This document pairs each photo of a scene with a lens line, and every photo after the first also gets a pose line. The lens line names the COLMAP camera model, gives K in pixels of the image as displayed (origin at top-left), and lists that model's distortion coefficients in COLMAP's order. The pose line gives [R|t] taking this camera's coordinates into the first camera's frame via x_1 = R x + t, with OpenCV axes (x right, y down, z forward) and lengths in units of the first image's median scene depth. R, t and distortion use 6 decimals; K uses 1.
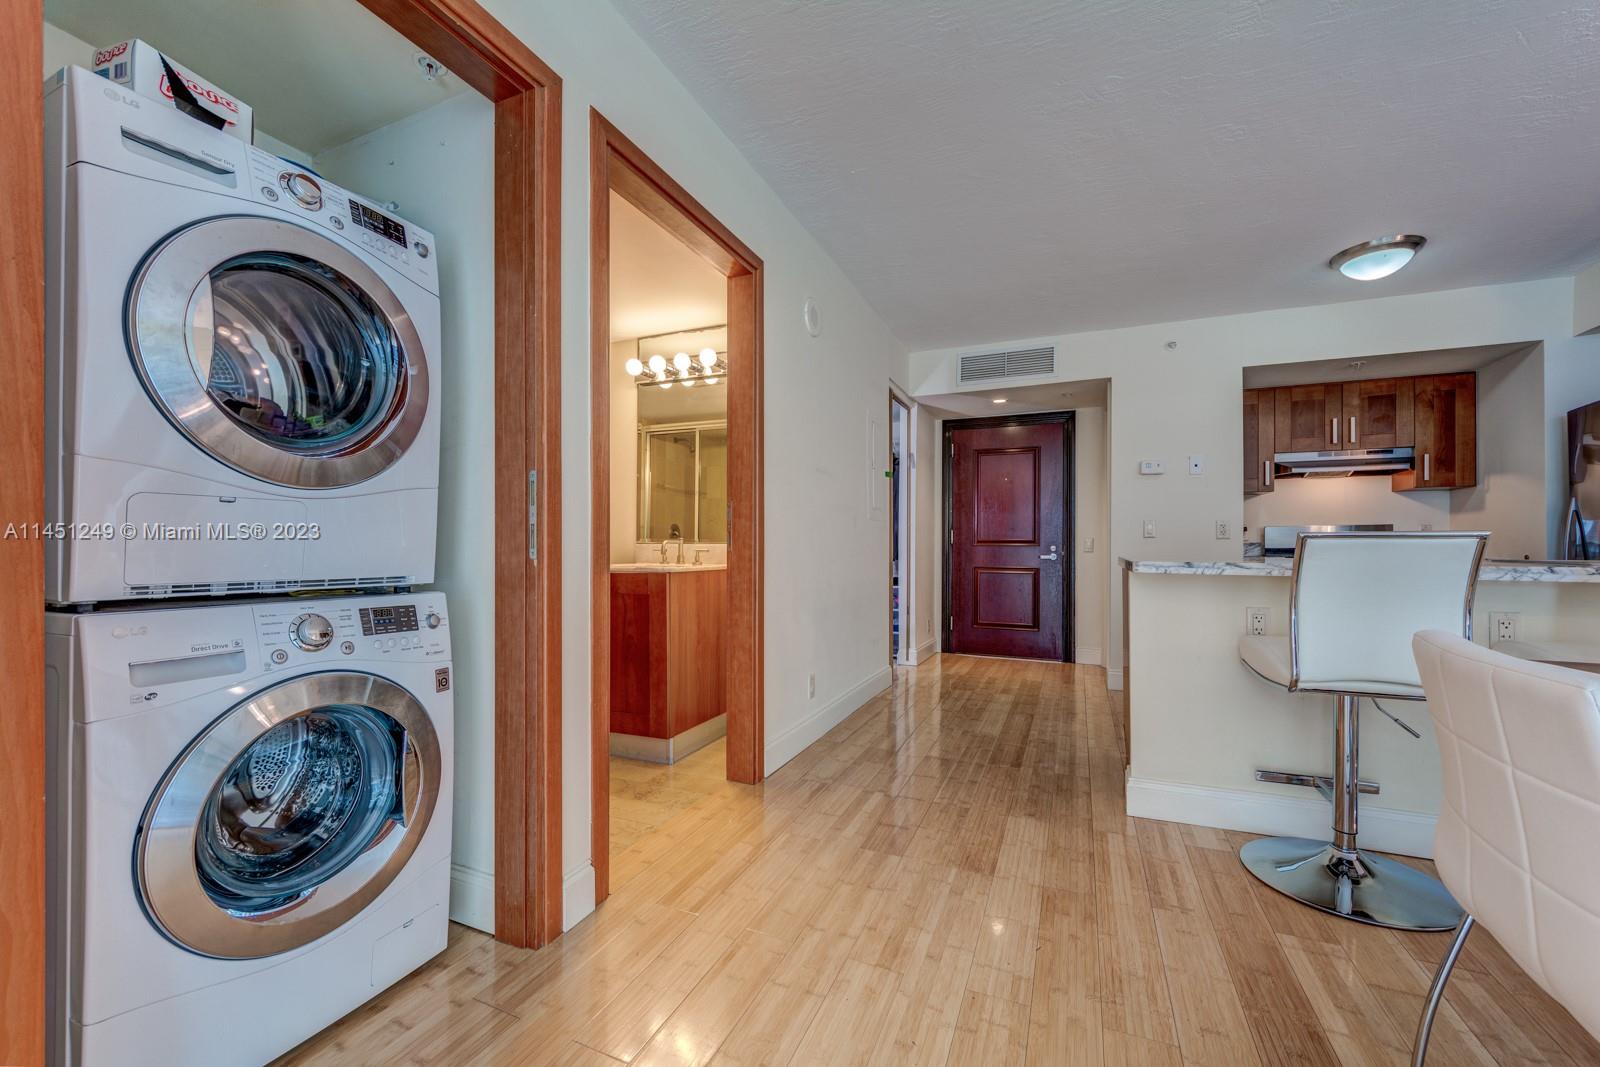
lens RADIAL K [[631.7, 0, 763.5], [0, 631.7, 549.2], [0, 0, 1]] dist [-0.020728, 0.003542]
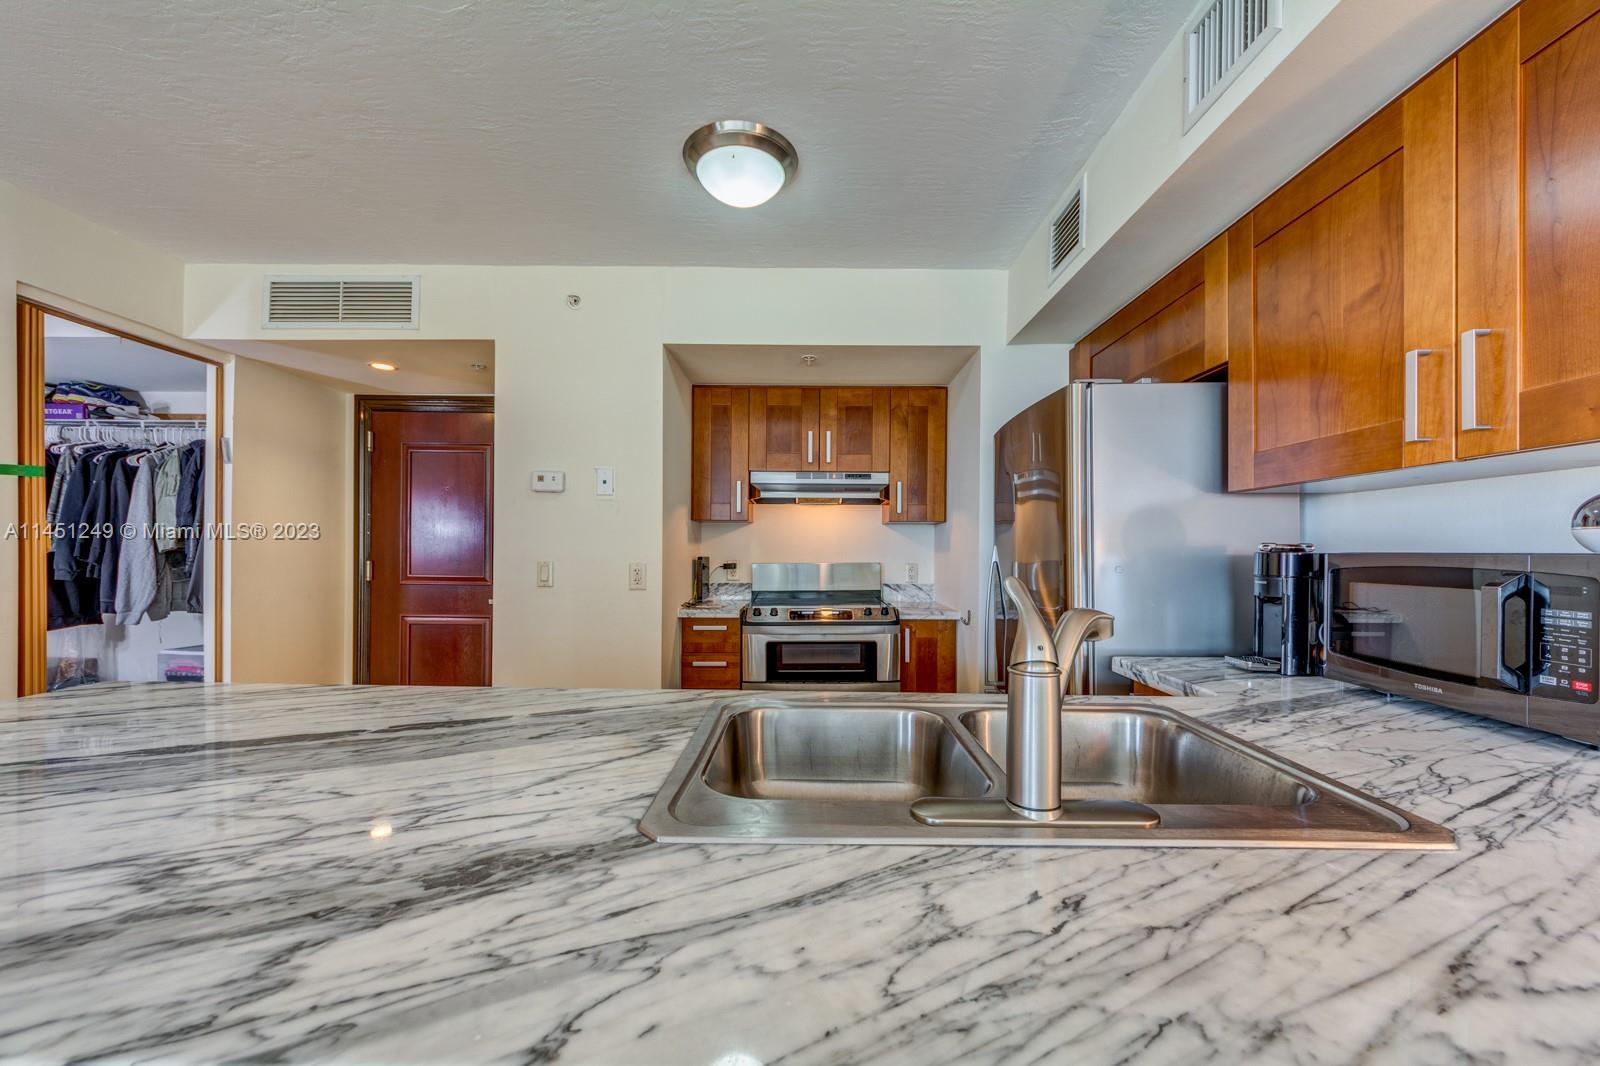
lens RADIAL K [[631.7, 0, 770.4], [0, 631.7, 556.2], [0, 0, 1]] dist [0.000689, -0.001757]
pose [[0.917101, 0.005041, 0.398622, 0.553979], [-0.007128, 0.999968, 0.003754, -0.053767], [-0.398590, -0.006284, 0.917108, 0.282450]]
